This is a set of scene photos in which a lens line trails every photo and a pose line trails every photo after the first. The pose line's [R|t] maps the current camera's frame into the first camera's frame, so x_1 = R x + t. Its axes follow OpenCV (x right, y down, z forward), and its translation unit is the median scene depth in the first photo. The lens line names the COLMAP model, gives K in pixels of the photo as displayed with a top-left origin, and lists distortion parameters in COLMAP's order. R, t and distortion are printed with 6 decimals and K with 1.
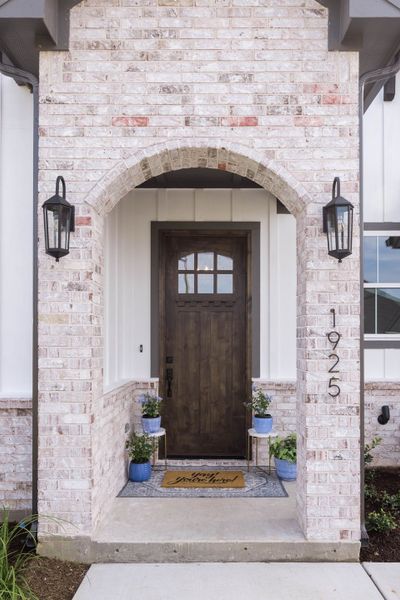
lens RADIAL K [[477.0, 0, 192.0], [0, 477.0, 302.1], [0, 0, 1]] dist [0.004094, 0.001217]
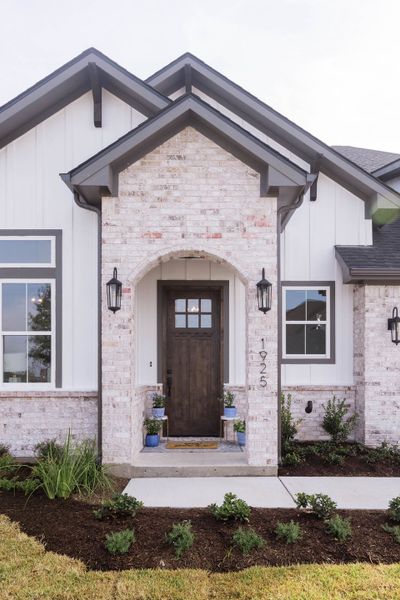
lens RADIAL K [[477.0, 0, 192.0], [0, 477.0, 302.1], [0, 0, 1]] dist [0.004094, 0.001217]
pose [[0.999646, 0.000532, 0.026600, -0.024667], [0.000972, 0.998401, -0.056521, -0.021662], [-0.026587, 0.056527, 0.998047, -0.802087]]
